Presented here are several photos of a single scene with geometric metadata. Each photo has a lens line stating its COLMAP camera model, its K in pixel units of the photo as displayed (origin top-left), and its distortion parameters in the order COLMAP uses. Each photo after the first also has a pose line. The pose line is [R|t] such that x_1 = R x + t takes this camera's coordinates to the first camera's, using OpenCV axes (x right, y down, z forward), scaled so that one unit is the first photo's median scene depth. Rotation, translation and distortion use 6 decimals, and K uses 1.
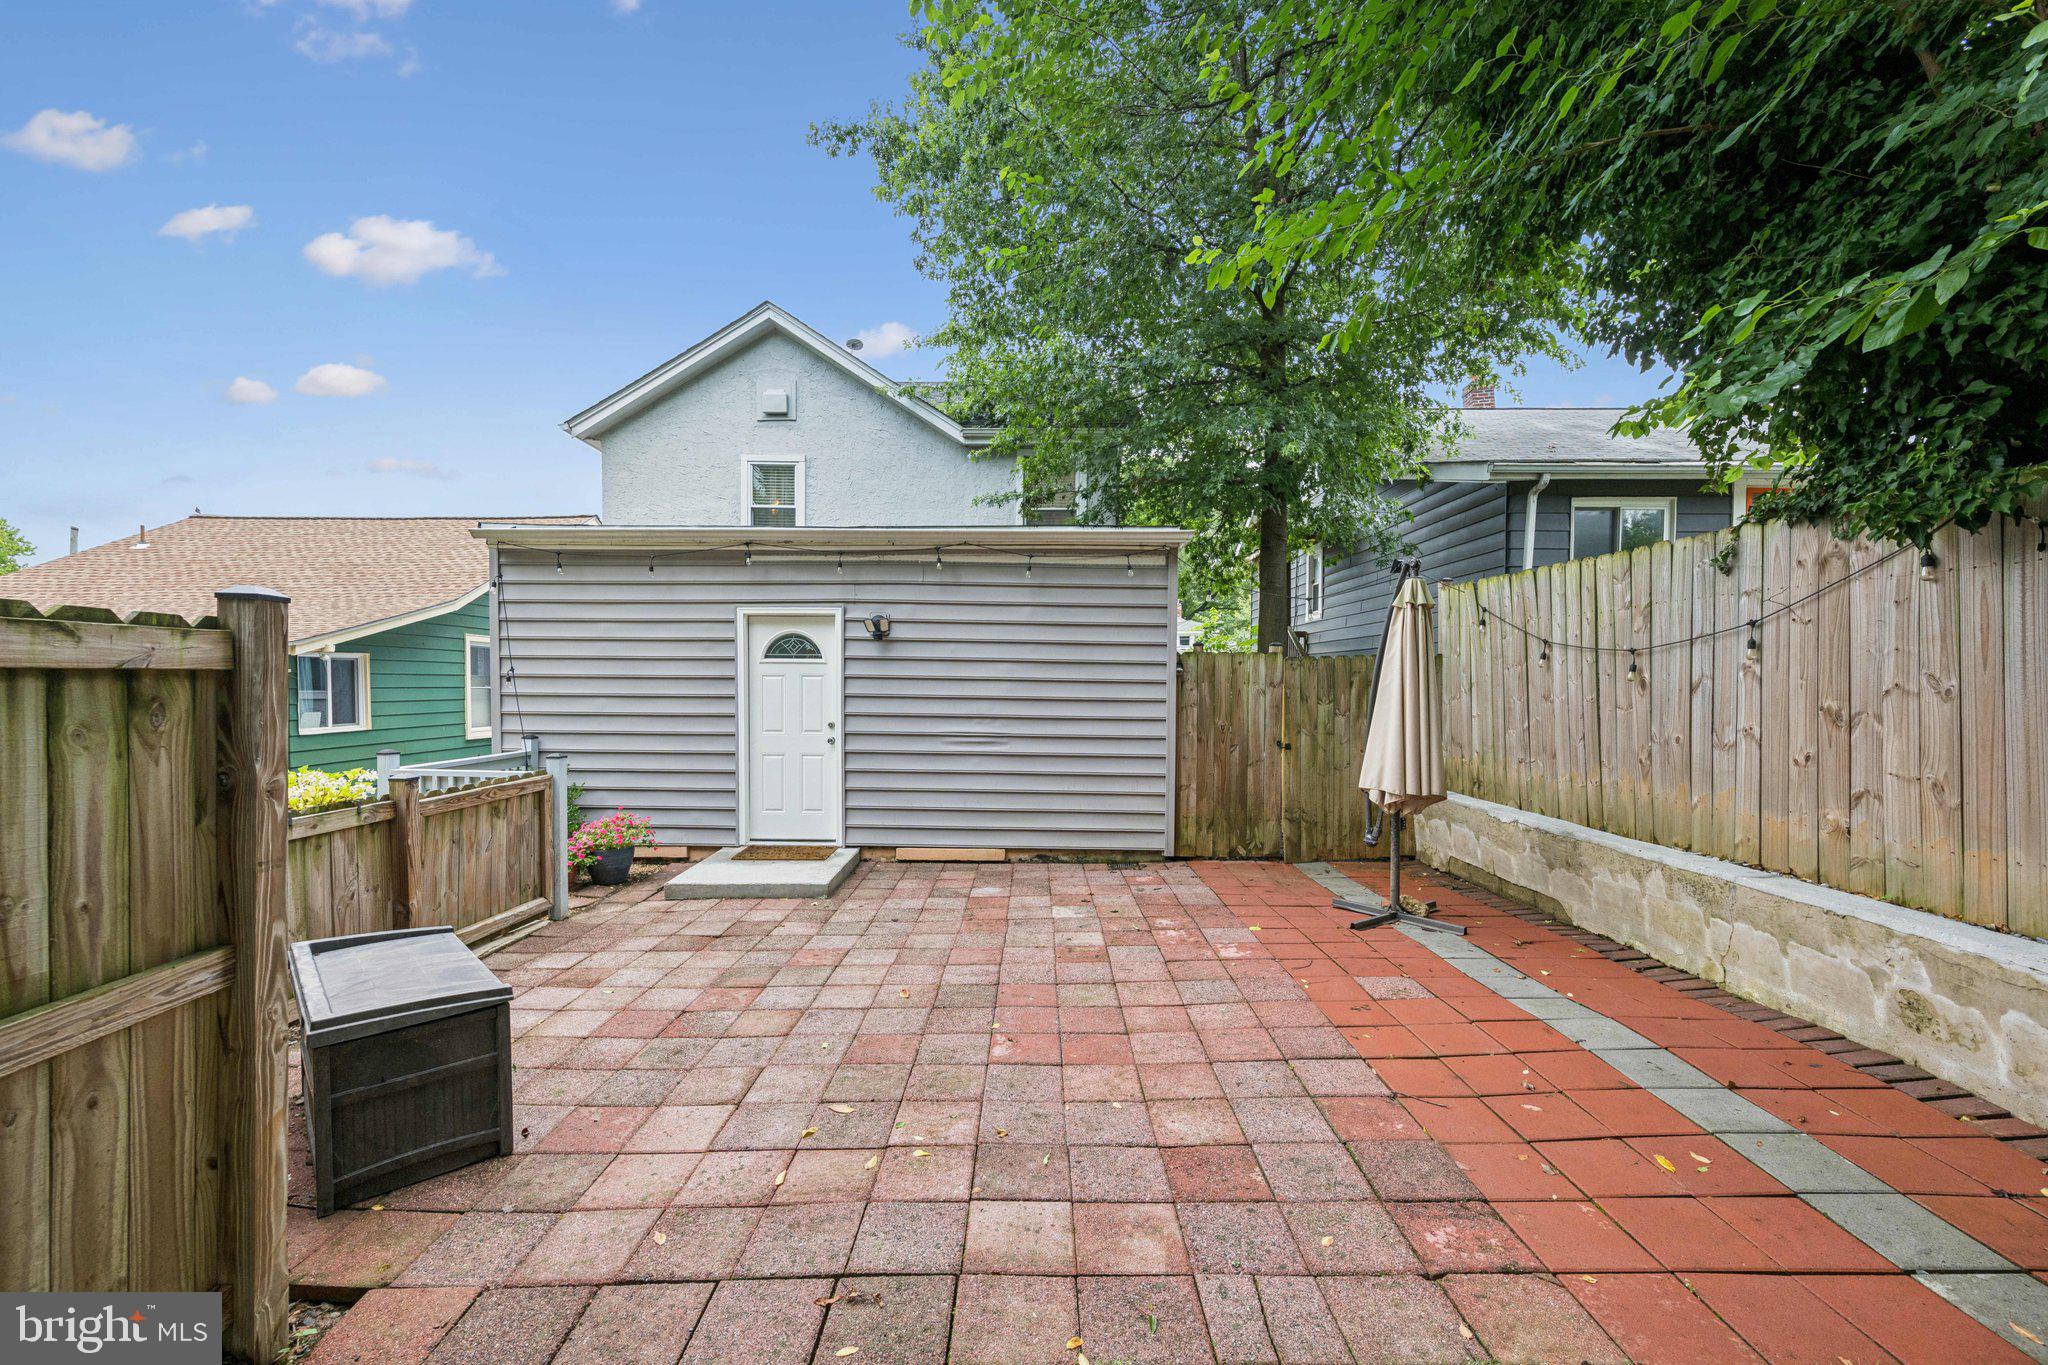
lens RADIAL K [[803.8, 0, 1024.0], [0, 803.8, 682.5], [0, 0, 1]] dist [-0.000224, -0.000015]
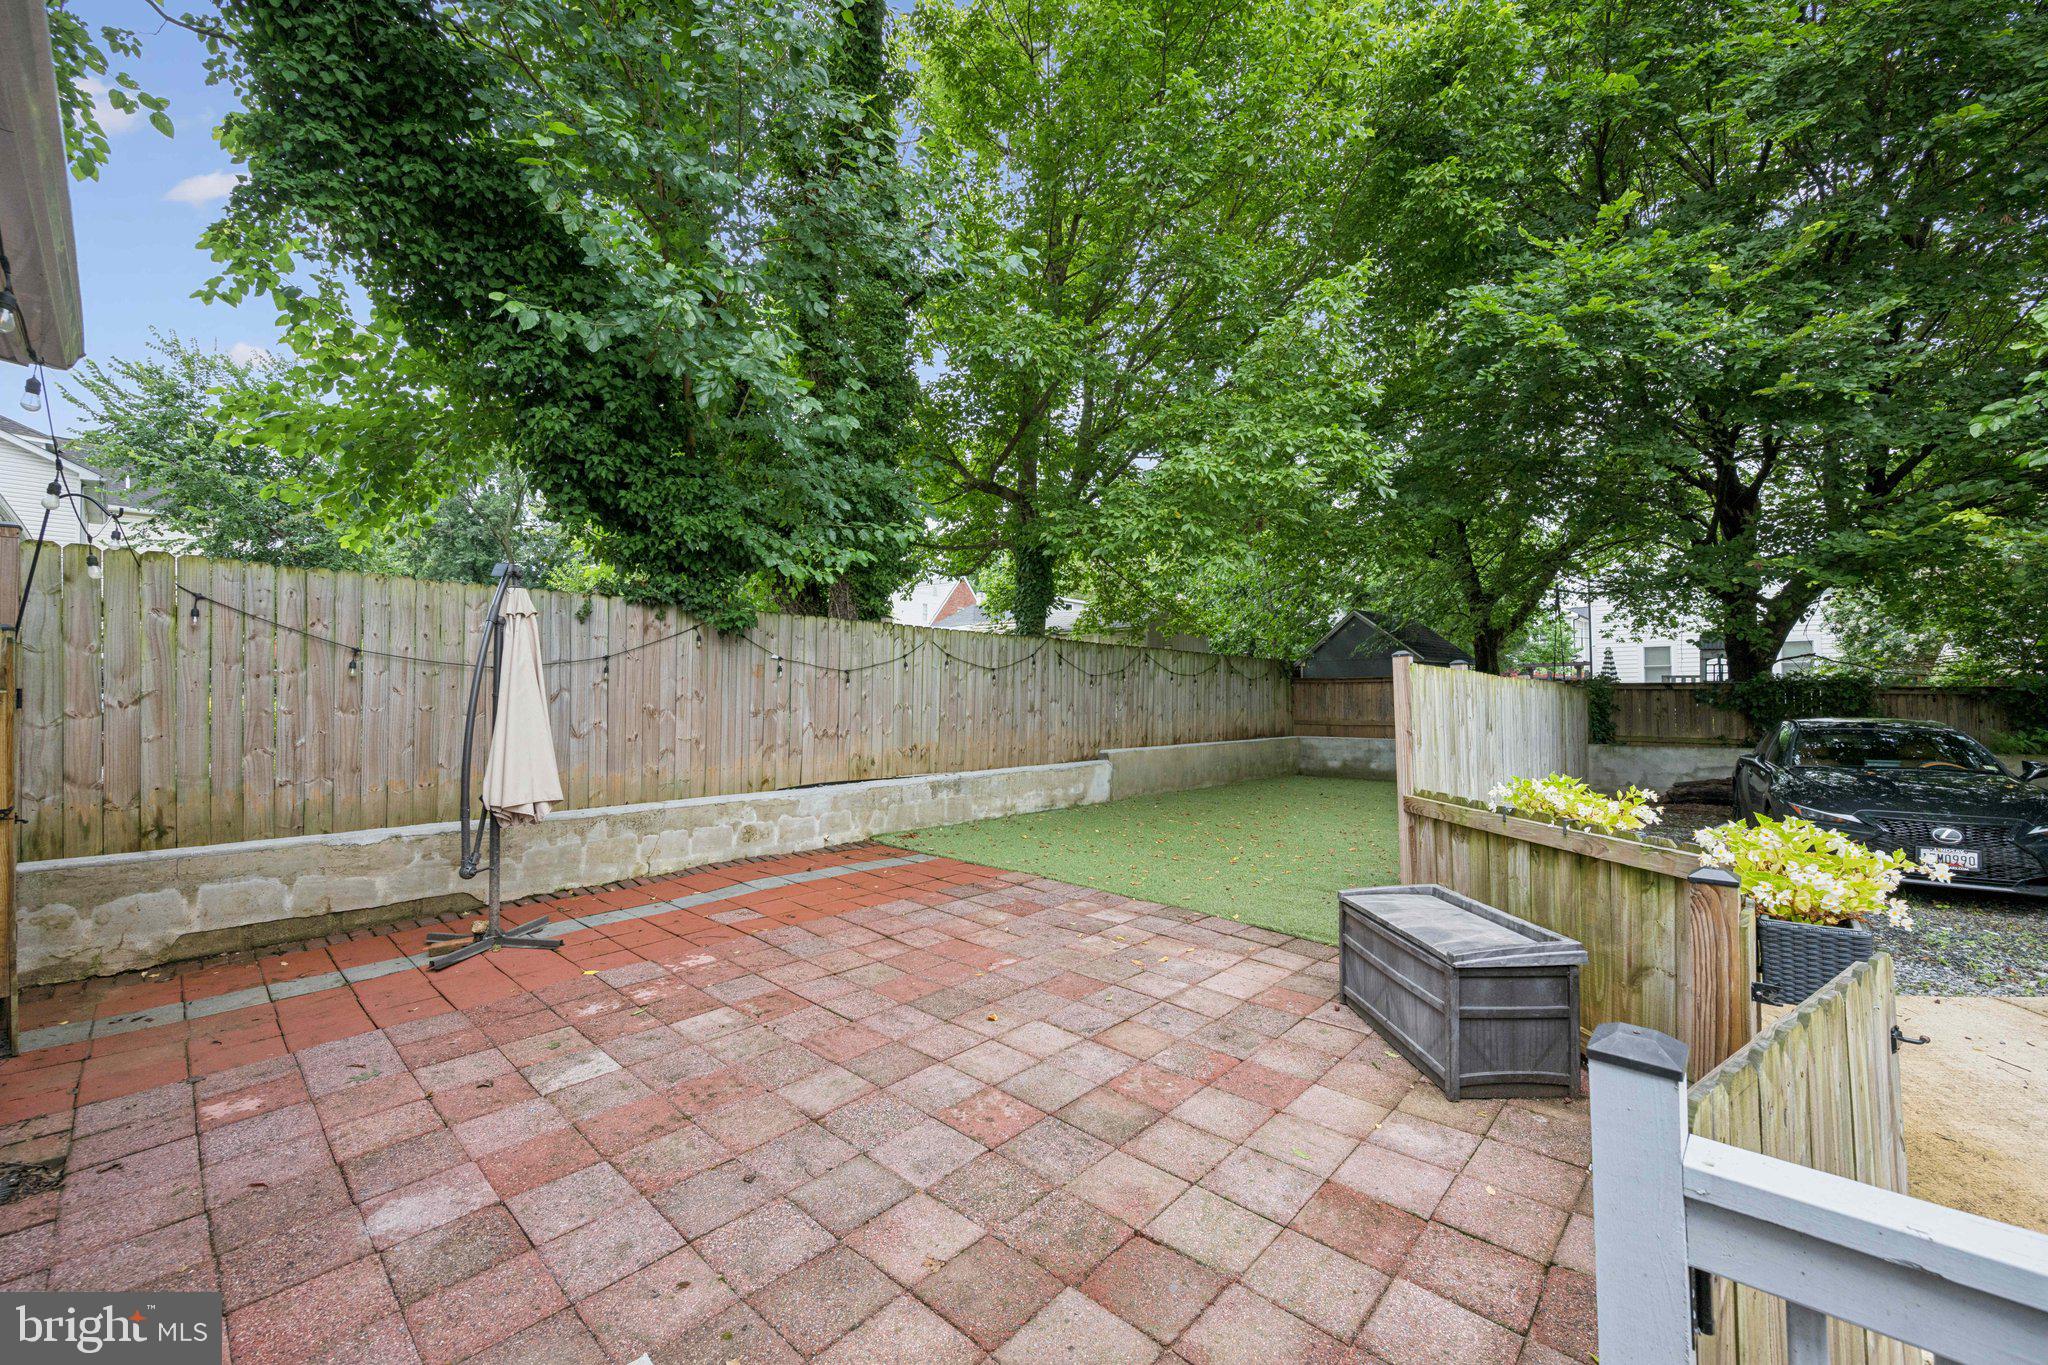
lens RADIAL K [[831.5, 0, 986.8], [0, 831.5, 683.2], [0, 0, 1]] dist [0.000050, -0.000010]
pose [[-0.717406, 0.014351, 0.696507, -0.779052], [0.000034, 0.999789, -0.020565, 0.011895], [-0.696655, -0.014730, -0.717255, 1.605129]]
